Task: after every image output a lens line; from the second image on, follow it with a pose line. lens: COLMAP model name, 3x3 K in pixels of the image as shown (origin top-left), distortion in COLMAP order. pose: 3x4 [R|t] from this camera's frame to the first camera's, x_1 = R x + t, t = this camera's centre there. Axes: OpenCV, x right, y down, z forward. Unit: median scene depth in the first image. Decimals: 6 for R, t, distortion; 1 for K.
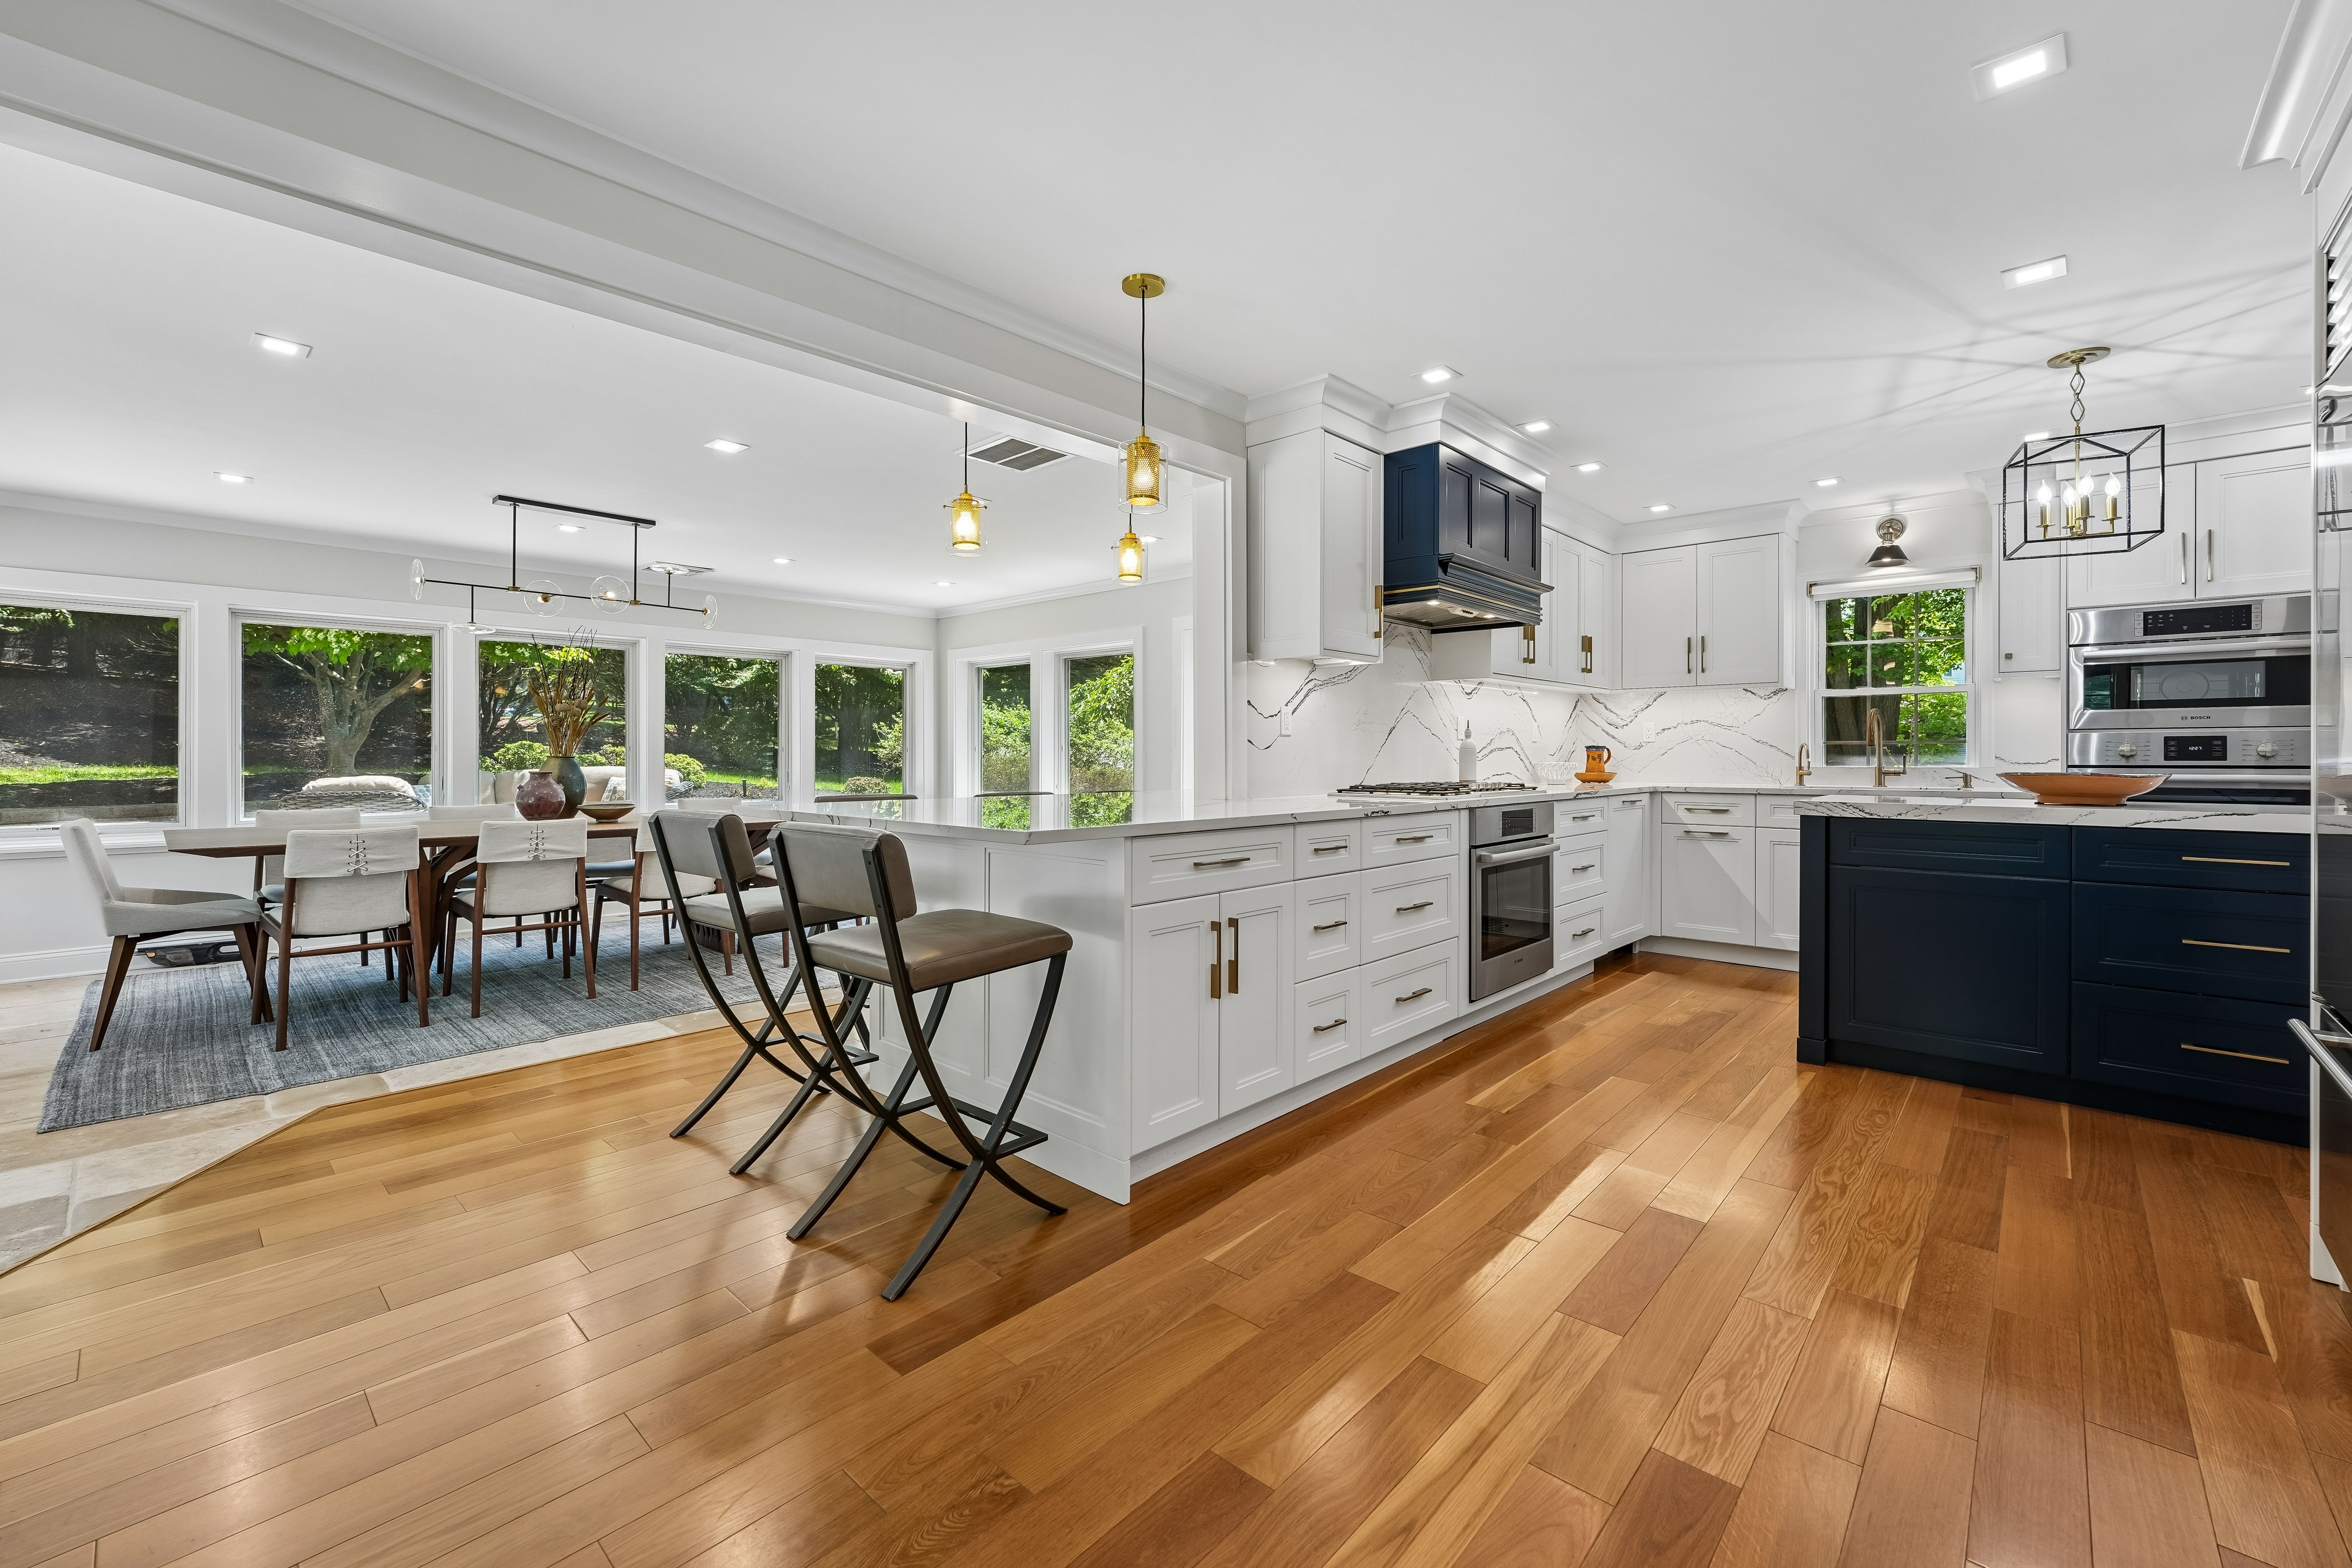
lens RADIAL K [[963.4, 0, 1164.2], [0, 963.4, 767.0], [0, 0, 1]] dist [-0.011375, 0.000543]
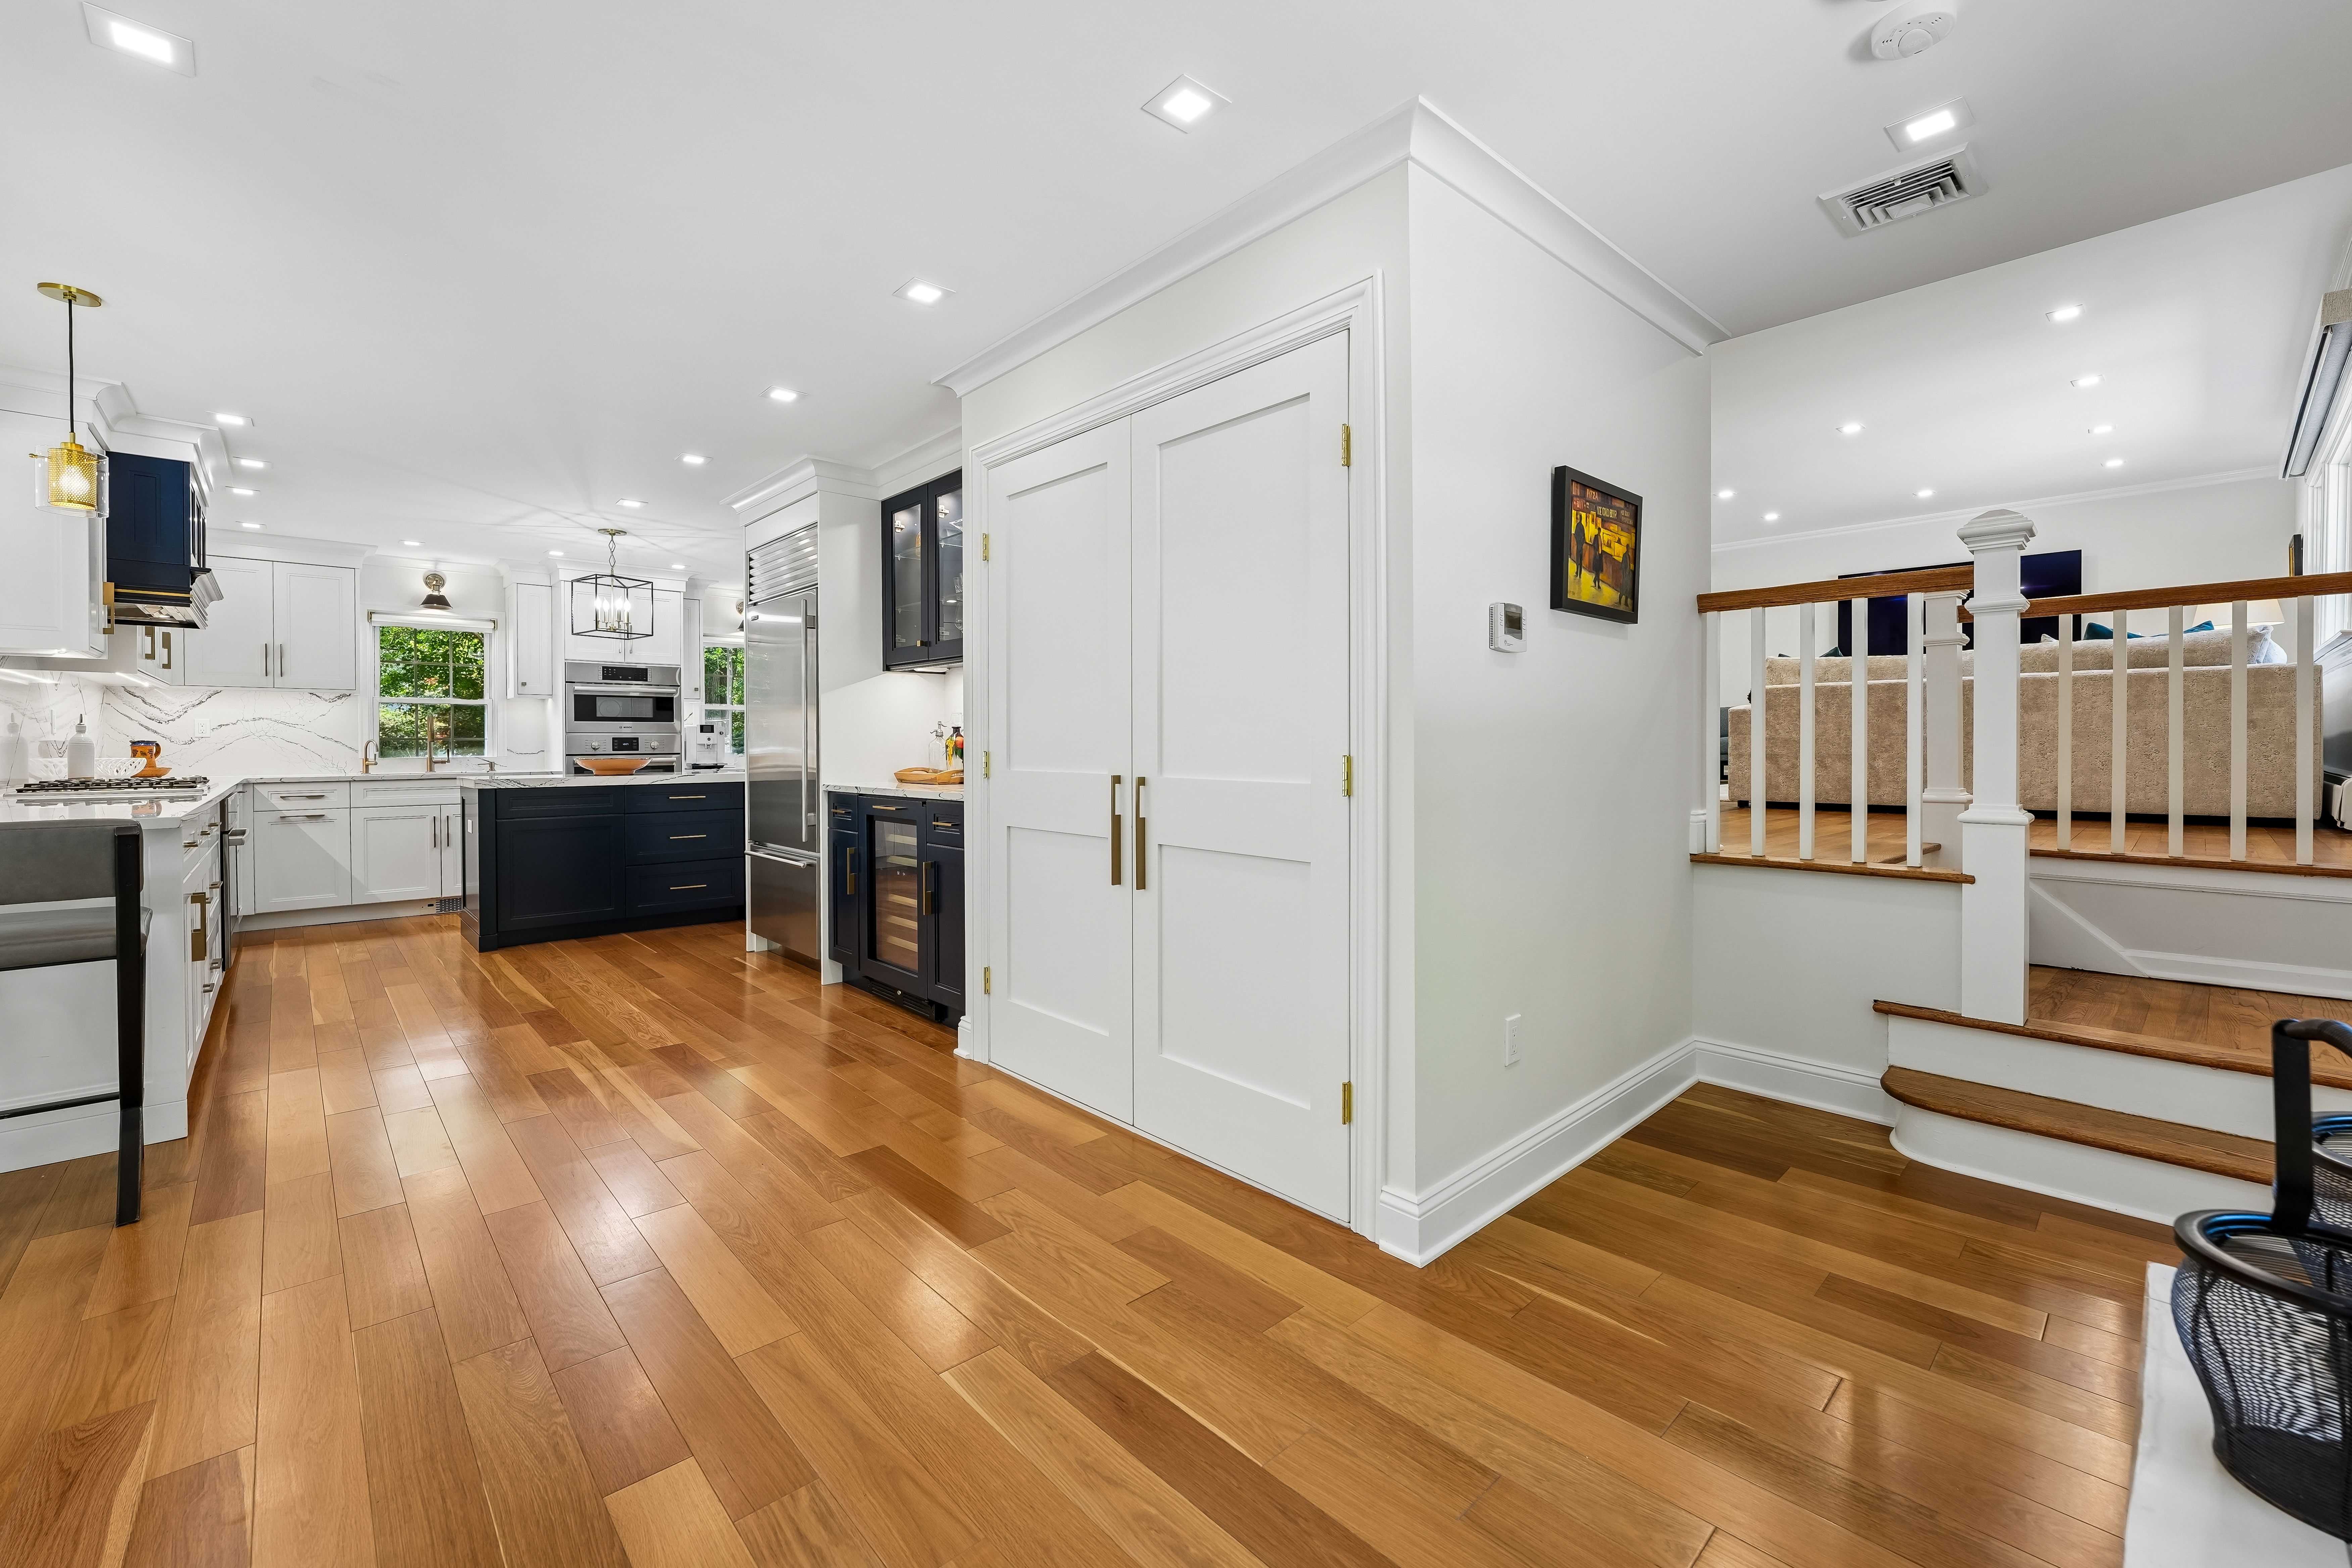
lens RADIAL K [[963.4, 0, 1165.1], [0, 963.4, 749.1], [0, 0, 1]] dist [-0.011375, 0.000543]
pose [[0.073519, -0.004971, 0.997281, -0.527114], [0.015671, 0.999870, 0.003828, -0.001055], [-0.997171, 0.015347, 0.073587, -0.128150]]
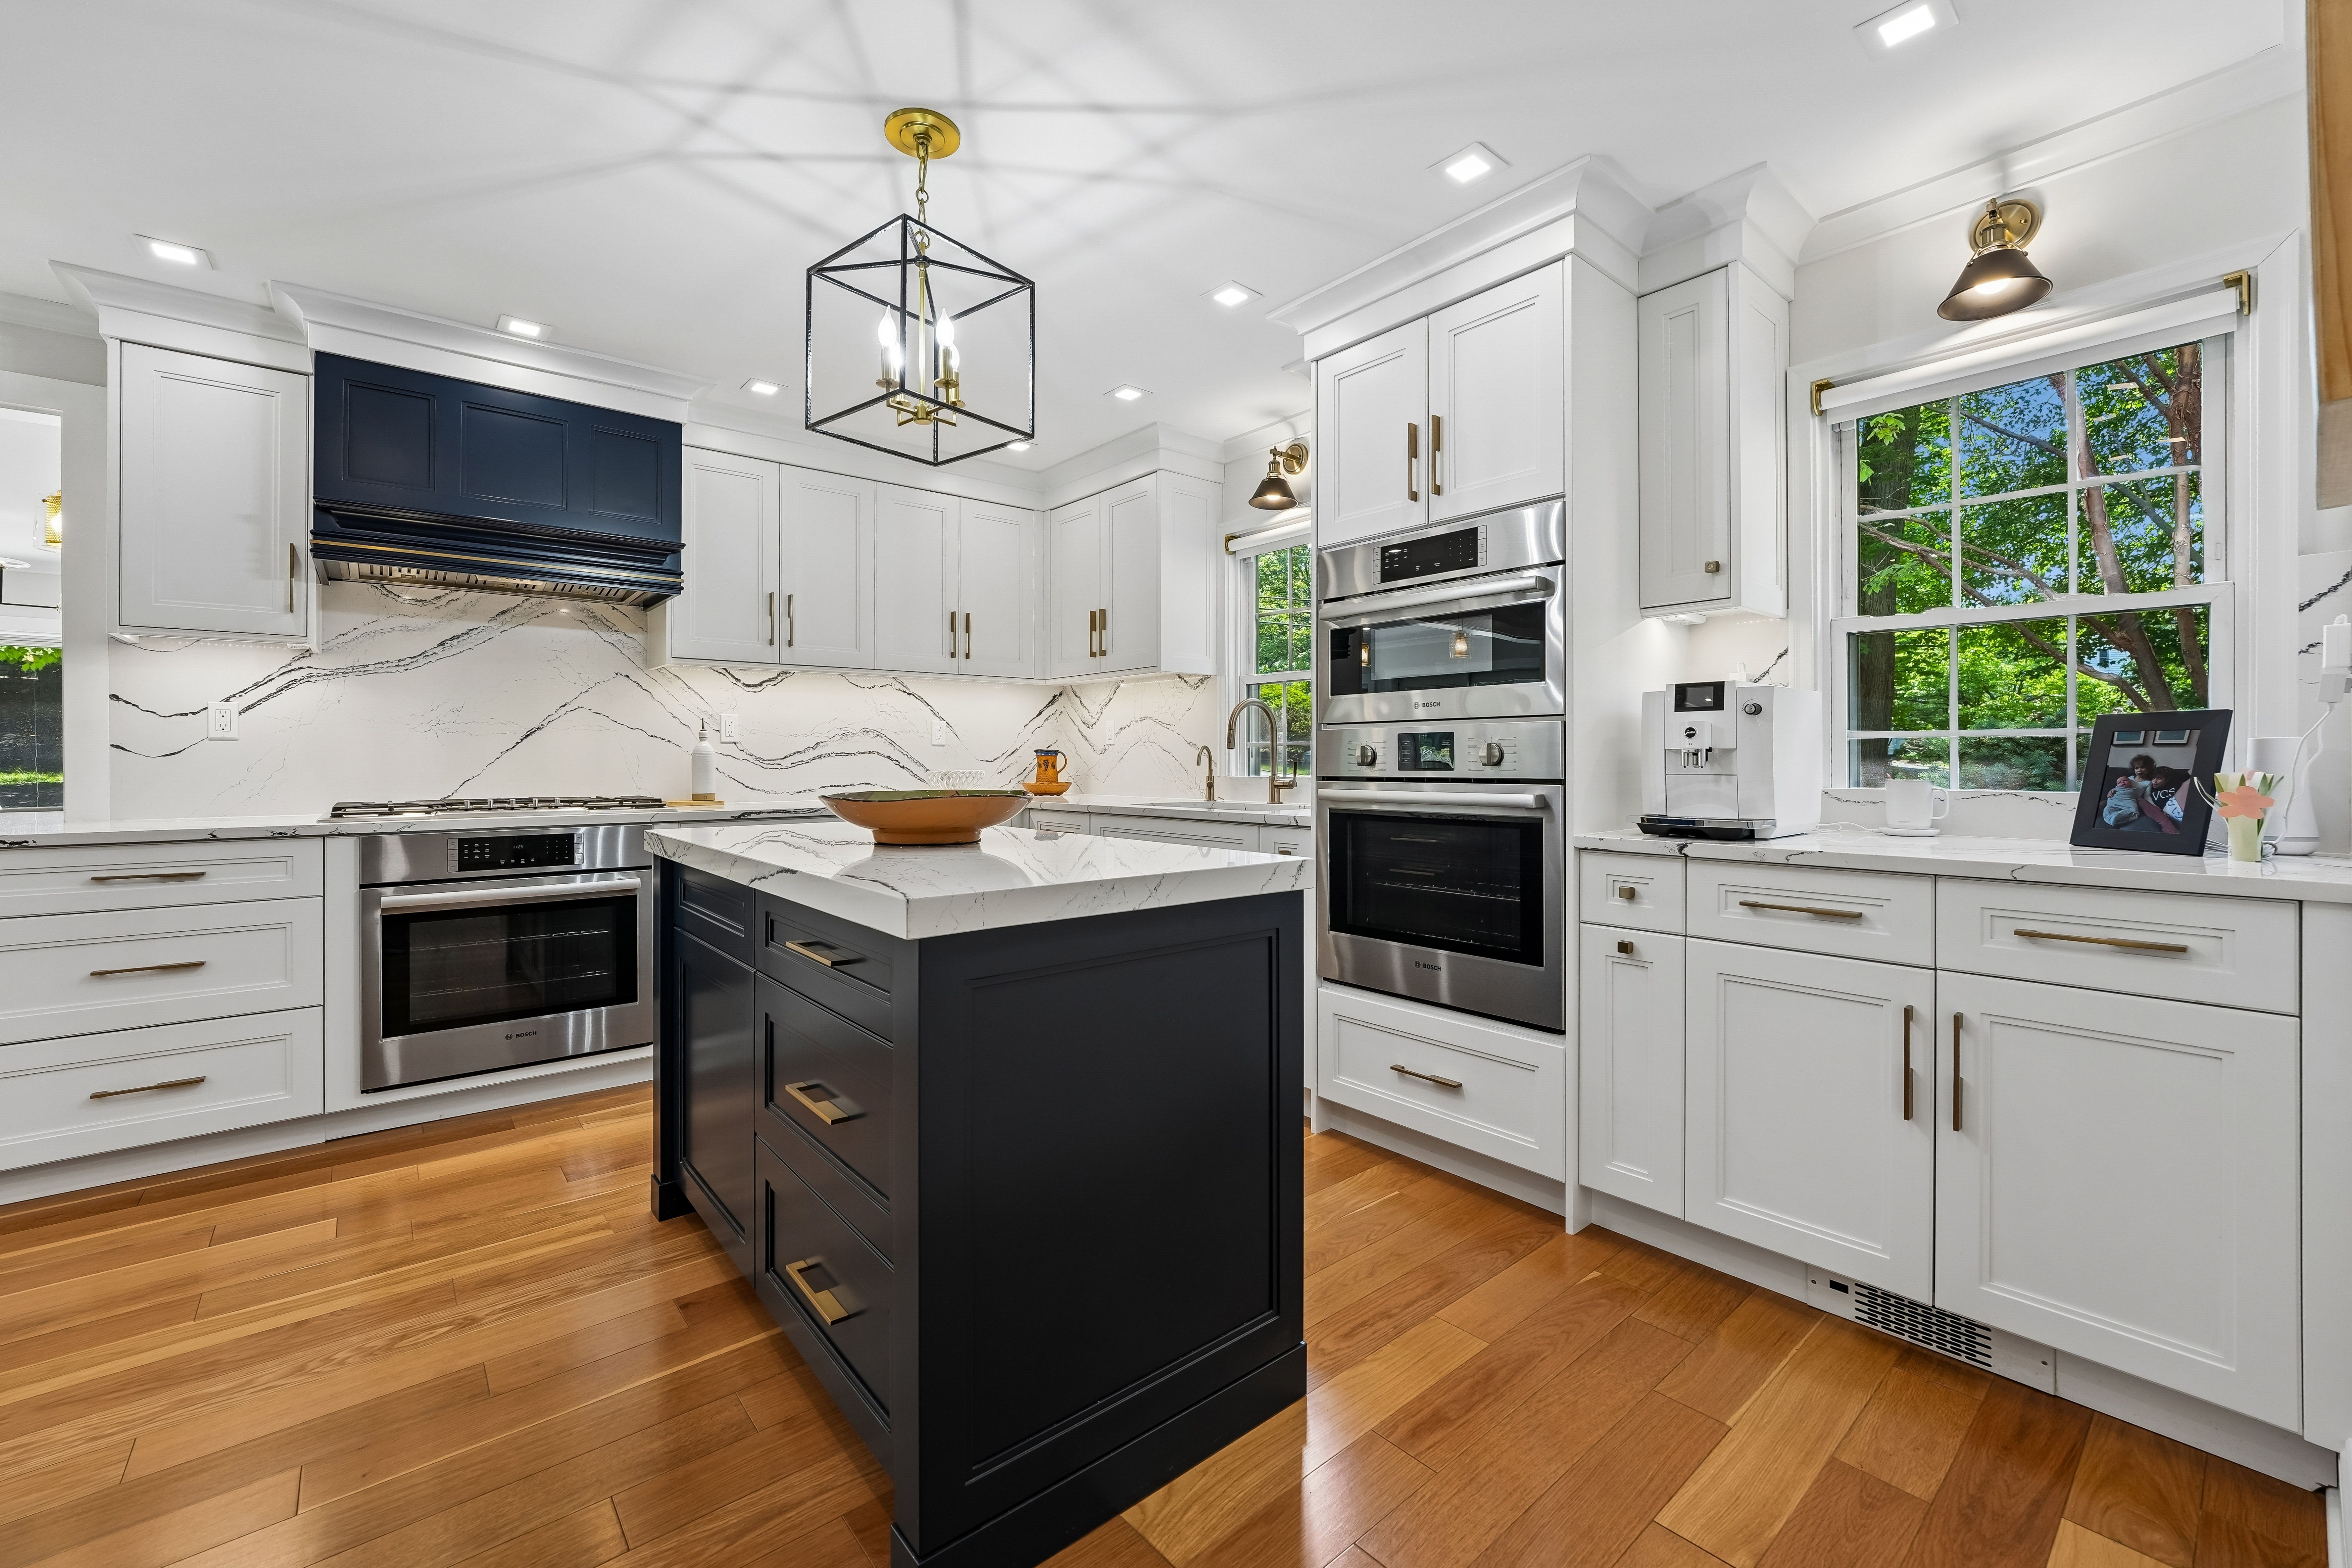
lens RADIAL K [[963.4, 0, 1175.5], [0, 963.4, 768.8], [0, 0, 1]] dist [-0.011375, 0.000543]
pose [[0.992666, -0.001322, -0.120885, 0.784383], [0.001132, 0.999998, -0.001642, -0.005286], [0.120887, 0.001493, 0.992665, 0.254329]]
